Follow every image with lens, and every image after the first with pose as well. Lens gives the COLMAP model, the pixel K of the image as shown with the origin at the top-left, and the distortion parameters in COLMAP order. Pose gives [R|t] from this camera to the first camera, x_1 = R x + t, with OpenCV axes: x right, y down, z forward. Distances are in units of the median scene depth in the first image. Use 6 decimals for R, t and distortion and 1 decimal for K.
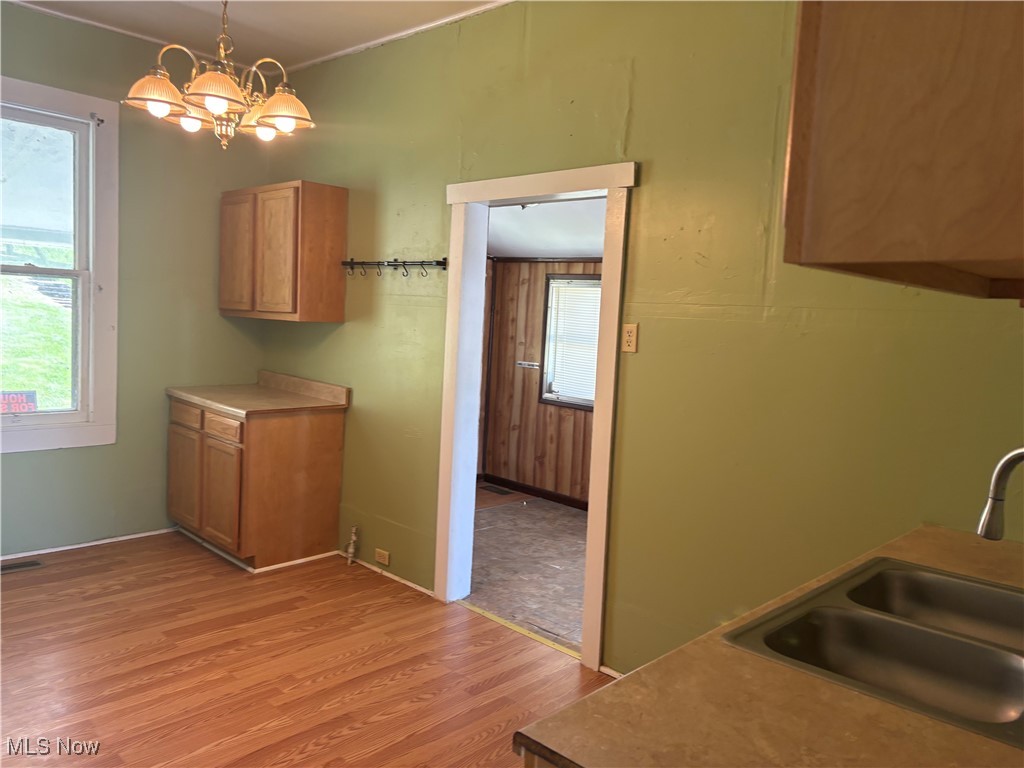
lens RADIAL K [[771.9, 0, 507.1], [0, 771.9, 384.3], [0, 0, 1]] dist [0.056761, -0.055367]
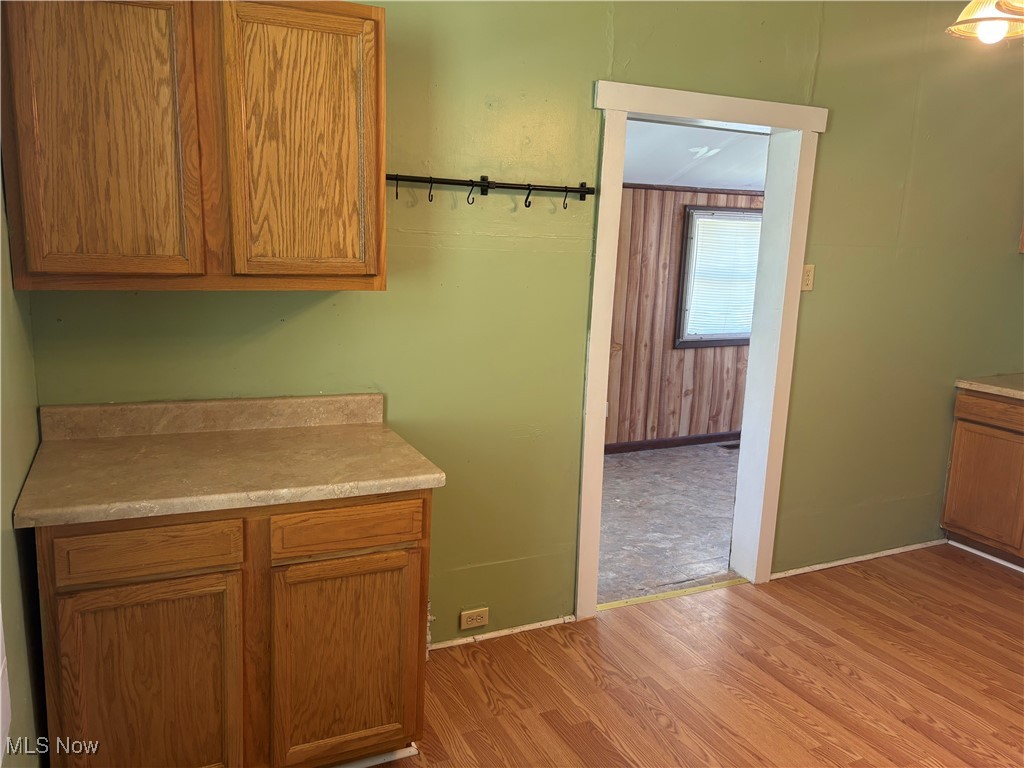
lens RADIAL K [[771.9, 0, 511.2], [0, 771.9, 386.5], [0, 0, 1]] dist [0.056761, -0.055367]
pose [[0.367109, -0.220589, 0.903644, -0.749594], [0.088008, 0.975353, 0.202340, -0.118825], [-0.926005, 0.005247, 0.377474, 0.731335]]
